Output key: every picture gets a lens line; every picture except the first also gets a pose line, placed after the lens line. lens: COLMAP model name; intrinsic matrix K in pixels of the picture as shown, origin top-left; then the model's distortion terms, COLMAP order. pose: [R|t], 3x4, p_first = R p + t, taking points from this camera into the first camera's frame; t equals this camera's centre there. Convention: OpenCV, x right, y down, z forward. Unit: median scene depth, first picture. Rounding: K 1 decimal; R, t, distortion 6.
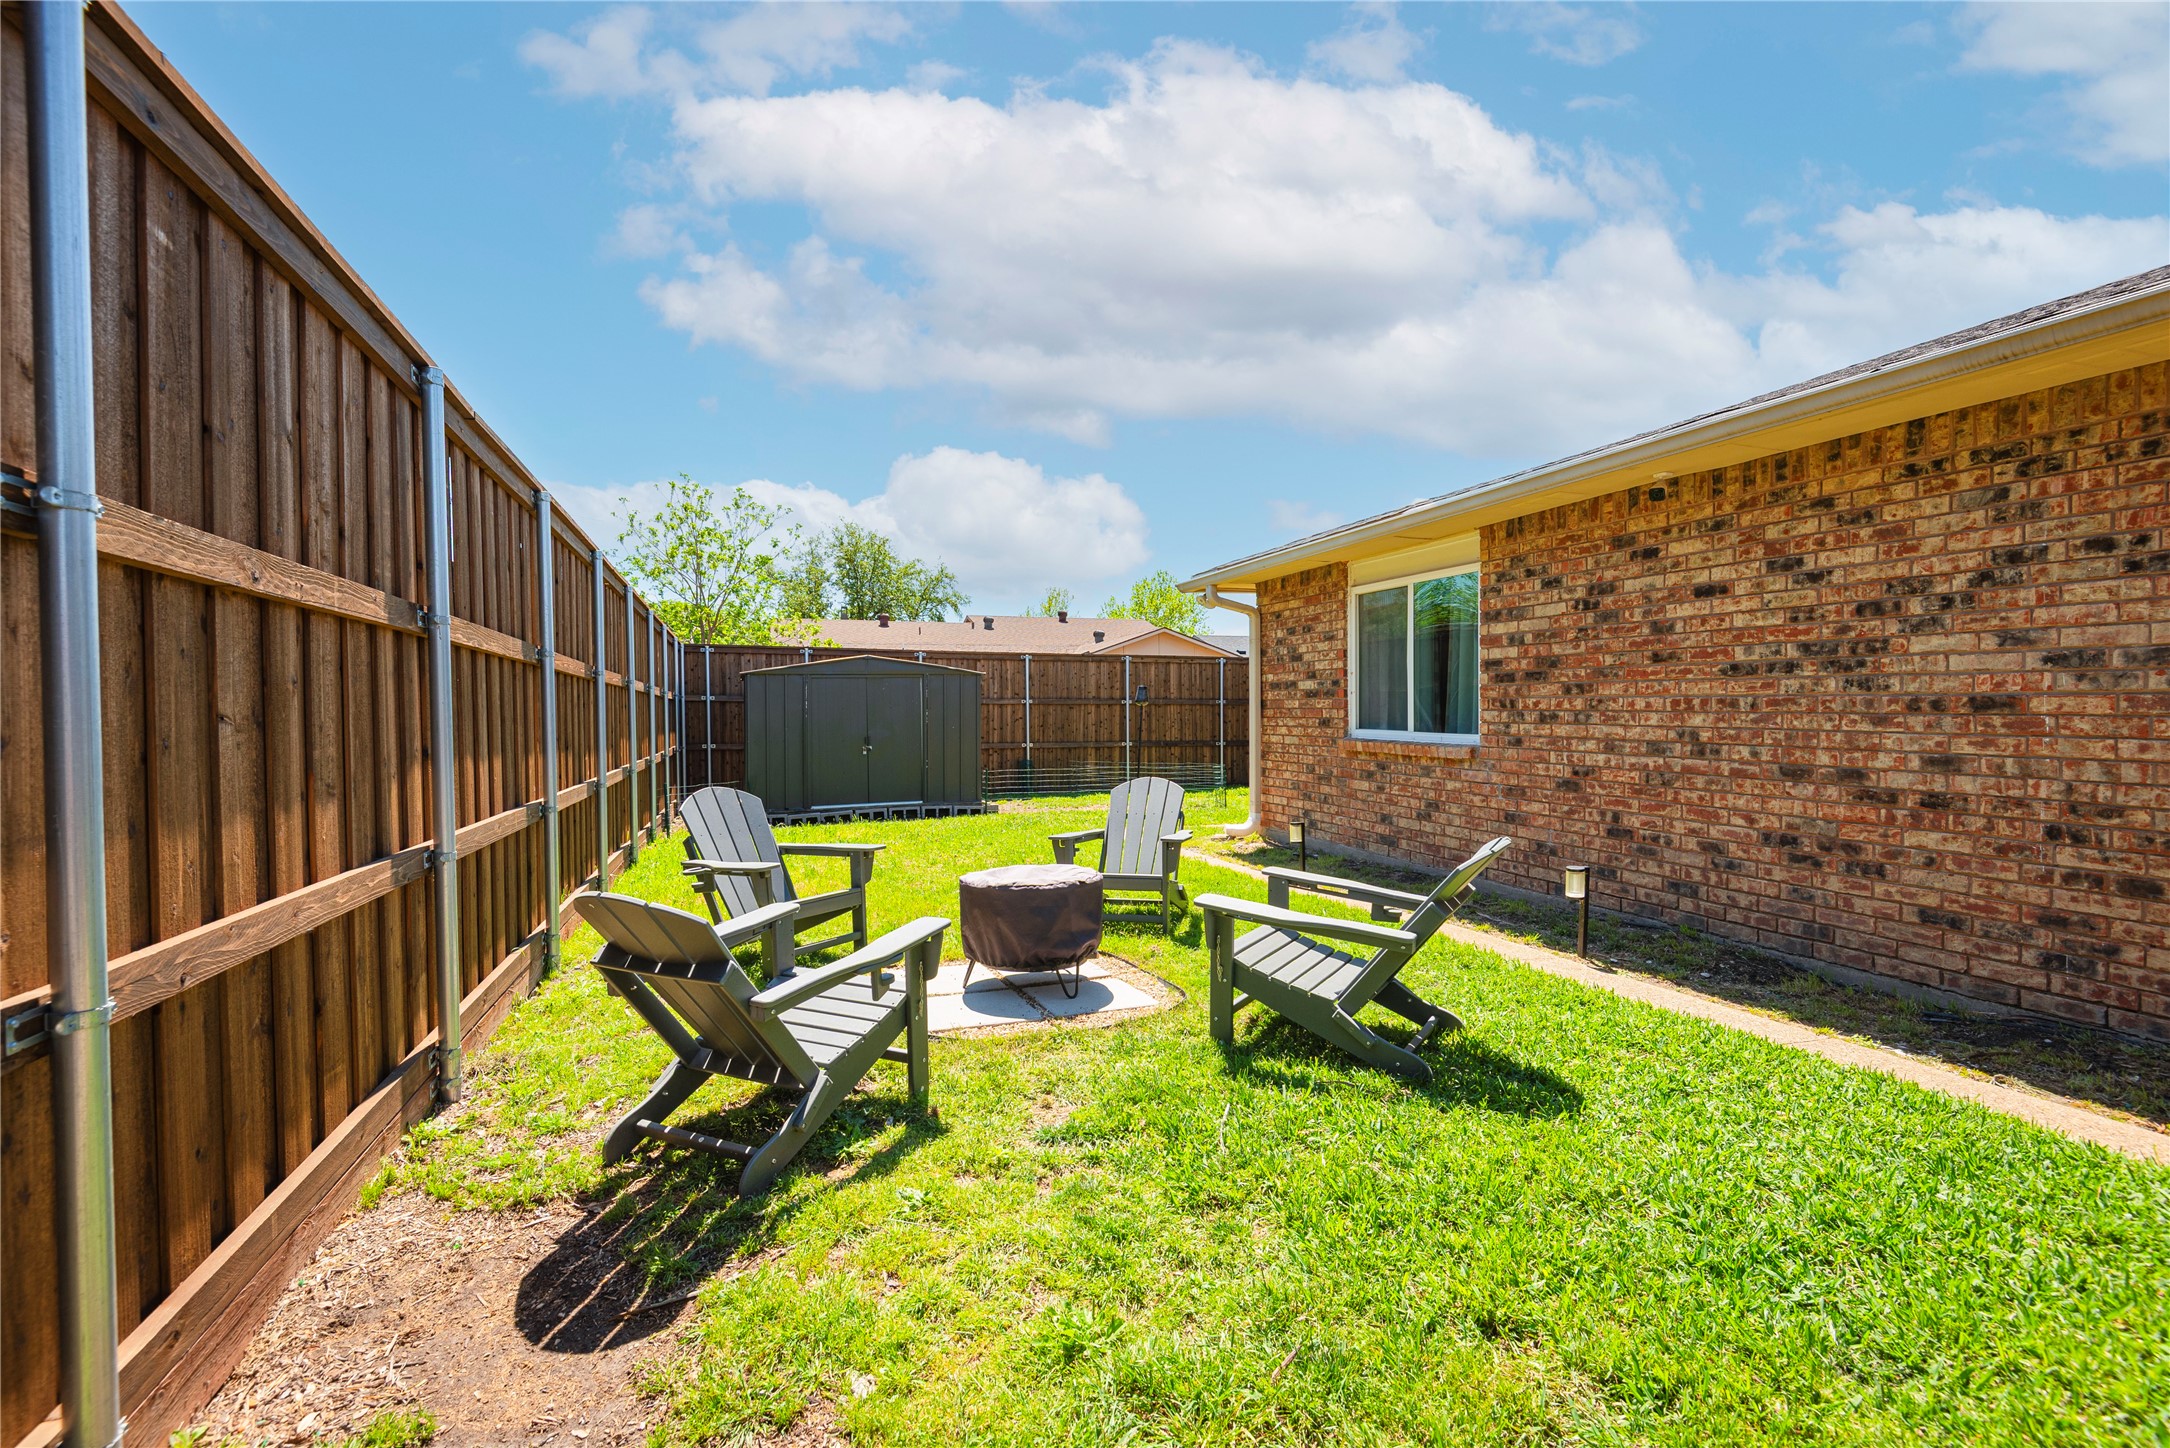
lens RADIAL K [[974.9, 0, 1081.3], [0, 974.9, 722.1], [0, 0, 1]] dist [0.037896, -0.027142]
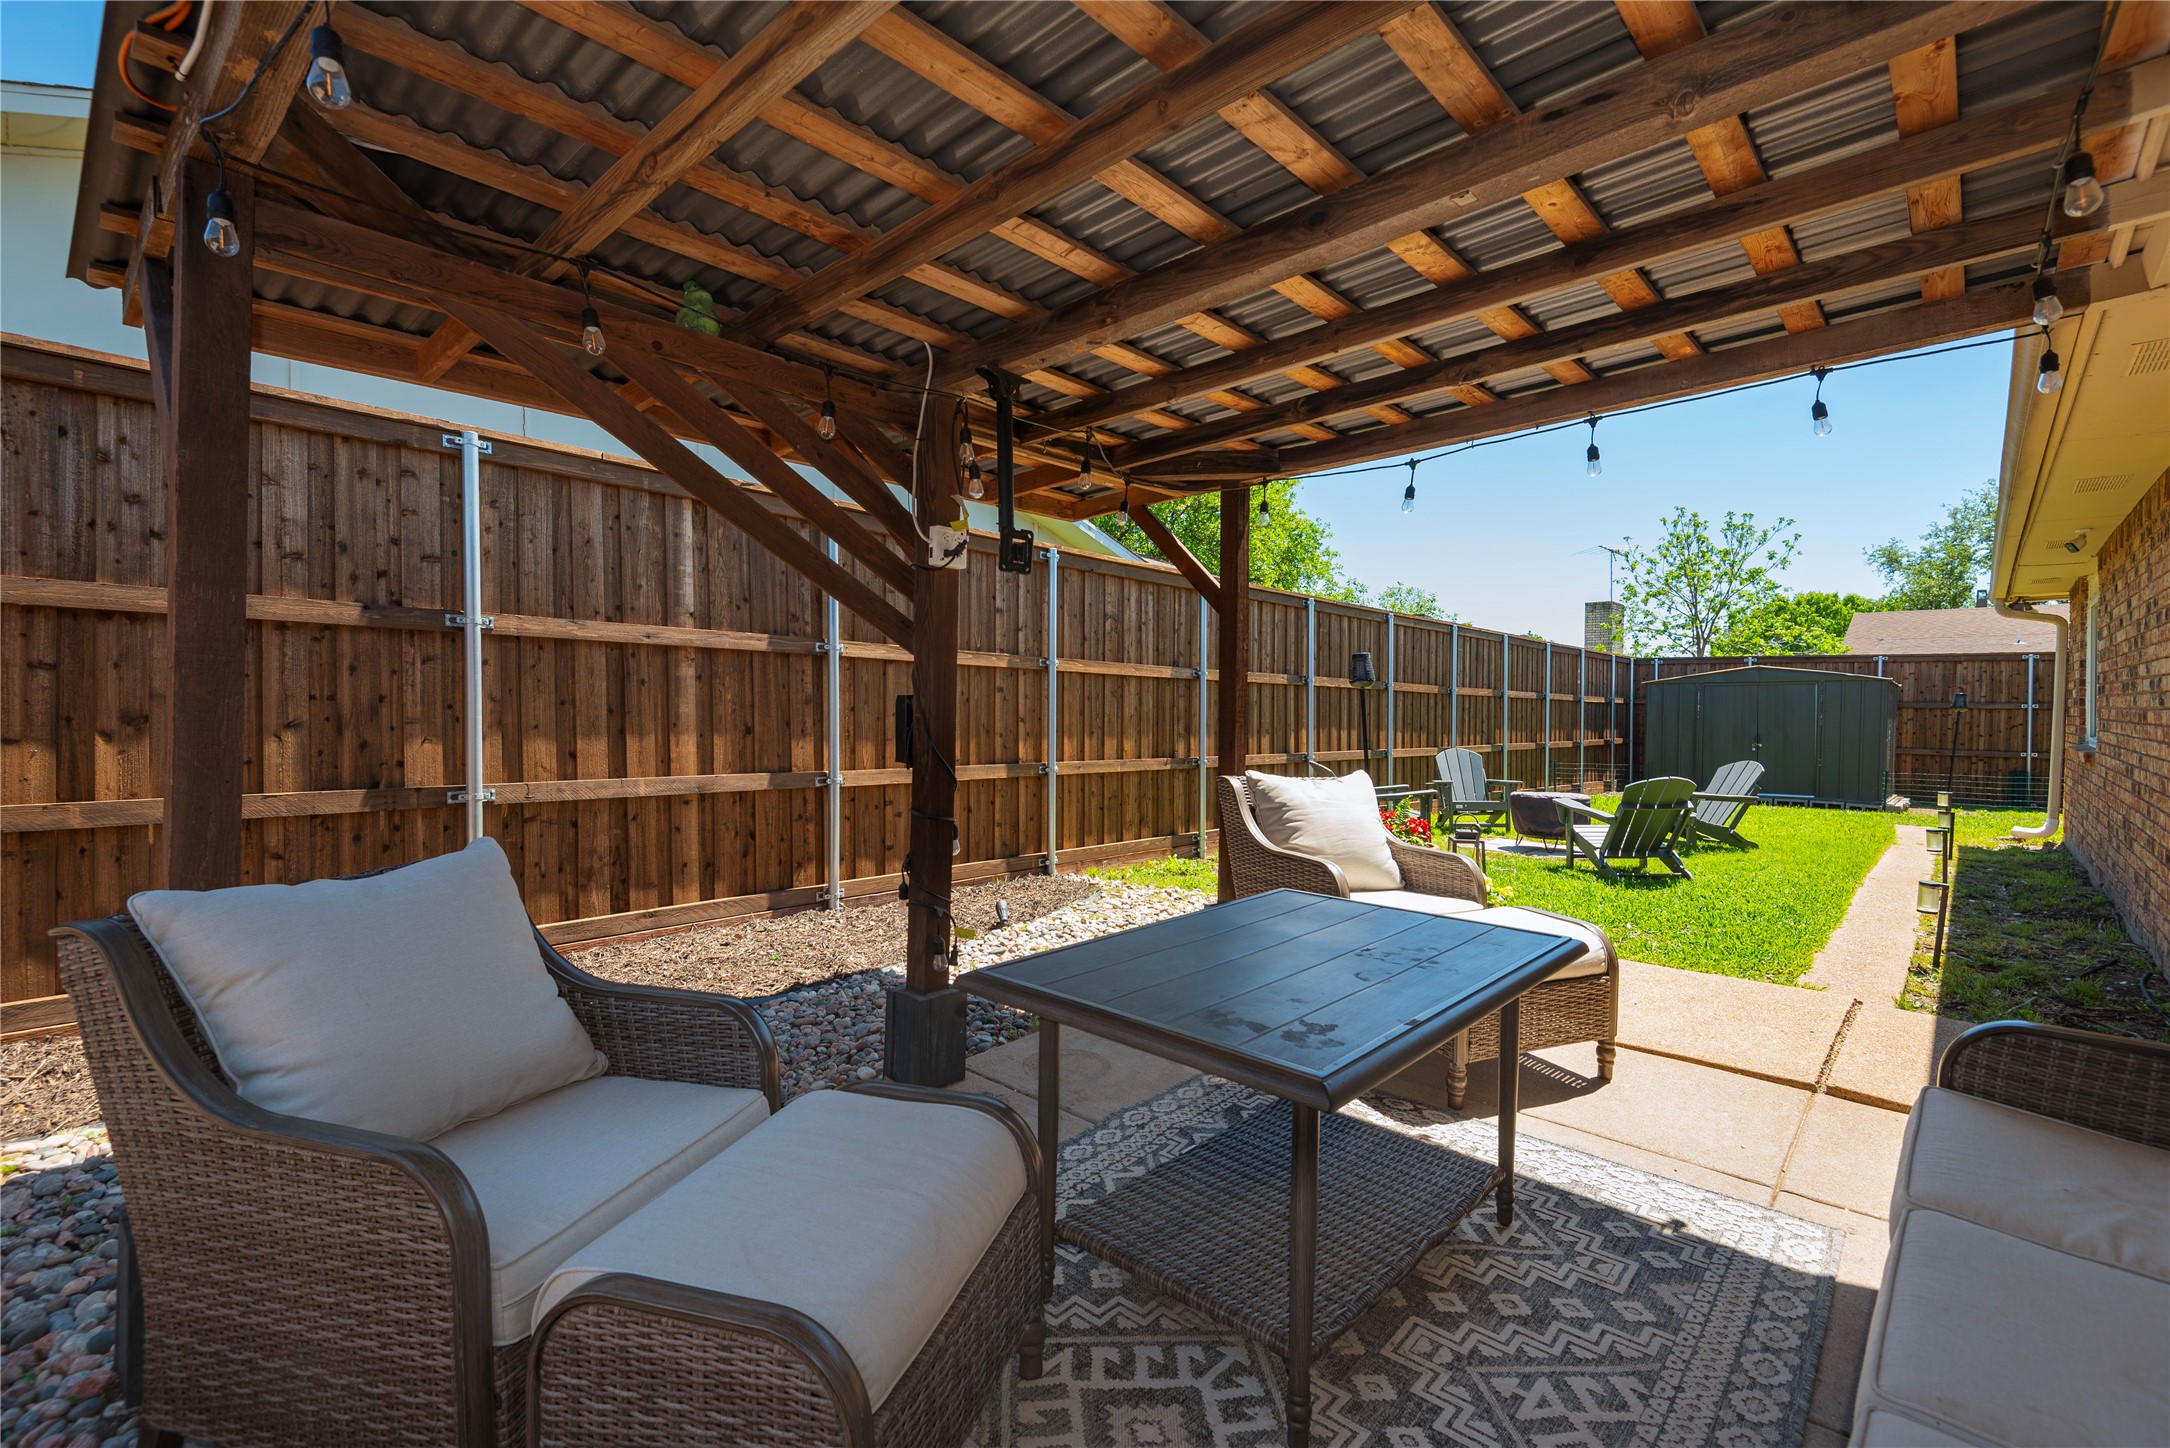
lens RADIAL K [[974.9, 0, 1081.3], [0, 974.9, 722.1], [0, 0, 1]] dist [0.037896, -0.027142]
pose [[0.481668, 0.021412, -0.876092, 0.440449], [-0.020036, 0.999709, 0.013417, 0.000412], [0.876124, 0.011091, 0.481957, -0.291330]]
